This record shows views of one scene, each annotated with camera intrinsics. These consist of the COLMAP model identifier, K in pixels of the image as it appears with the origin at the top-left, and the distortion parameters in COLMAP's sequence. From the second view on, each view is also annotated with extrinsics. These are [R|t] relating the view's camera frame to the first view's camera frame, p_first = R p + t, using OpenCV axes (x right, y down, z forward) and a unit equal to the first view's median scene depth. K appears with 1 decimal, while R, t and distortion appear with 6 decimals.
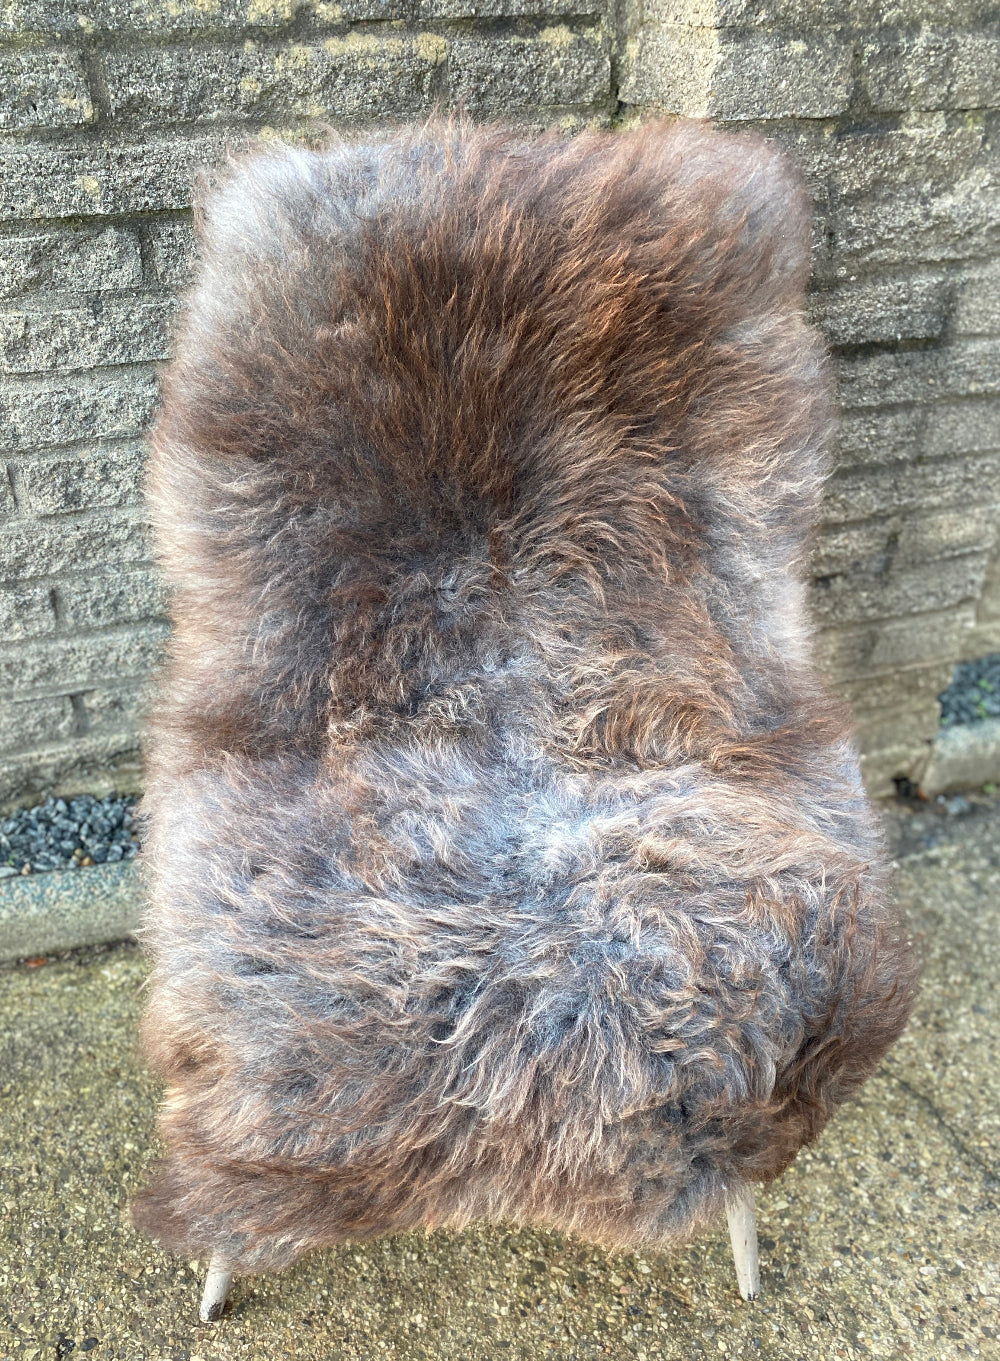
lens RADIAL K [[1256.3, 0, 500.3], [0, 1256.3, 729.4], [0, 0, 1]] dist [0.029435, -0.031843]
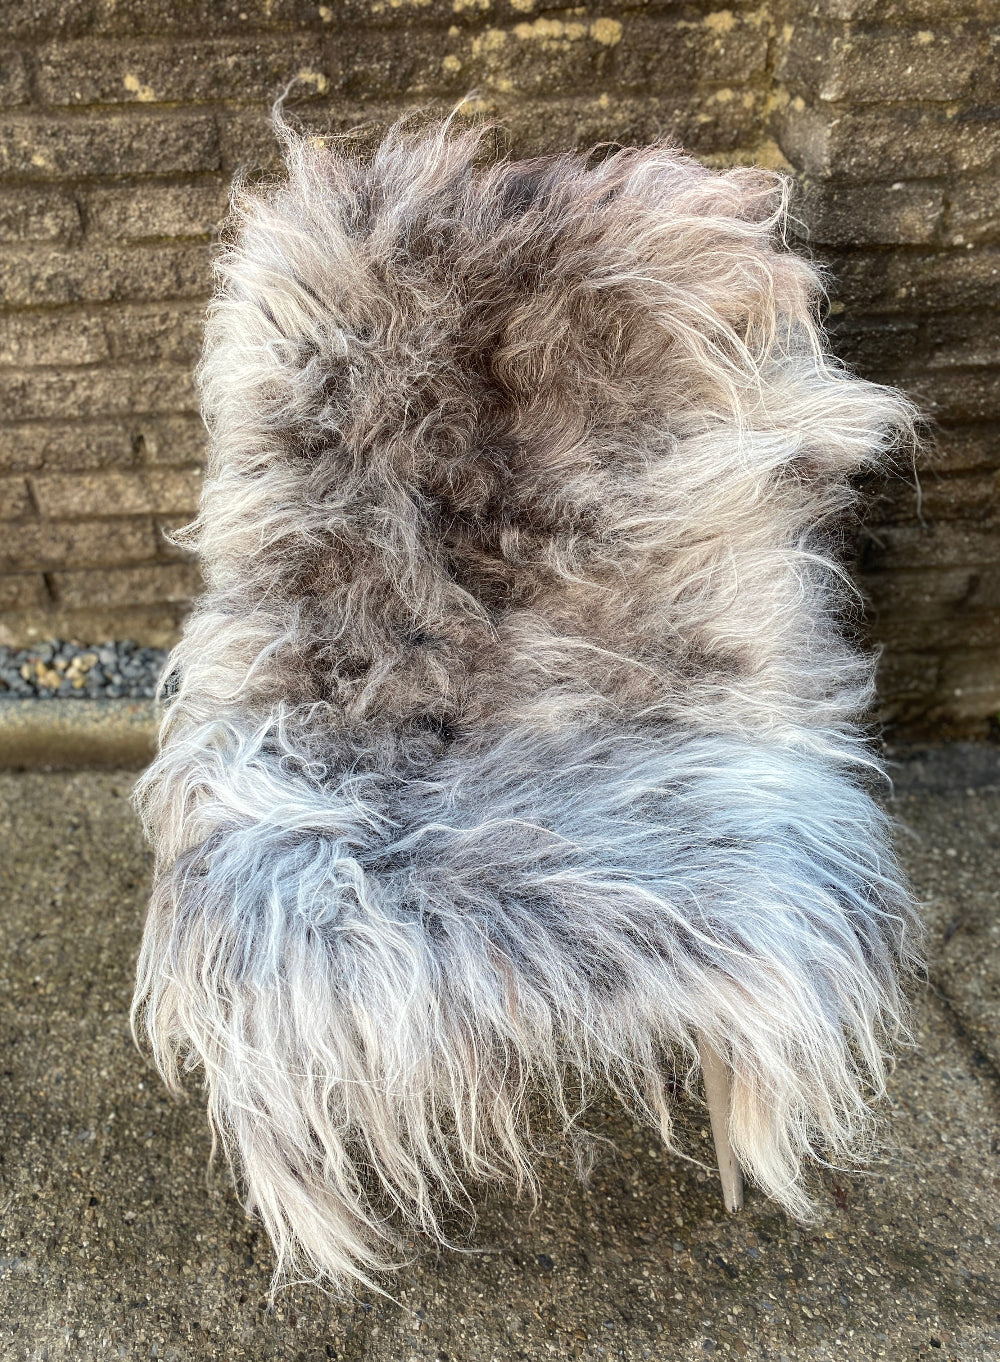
lens RADIAL K [[1257.2, 0, 455.8], [0, 1257.2, 739.4], [0, 0, 1]] dist [0.029435, -0.031843]
pose [[0.970700, 0.126688, -0.204184, 0.131197], [-0.114446, 0.990908, 0.070738, 0.046541], [0.211289, -0.045297, 0.976373, -0.208308]]
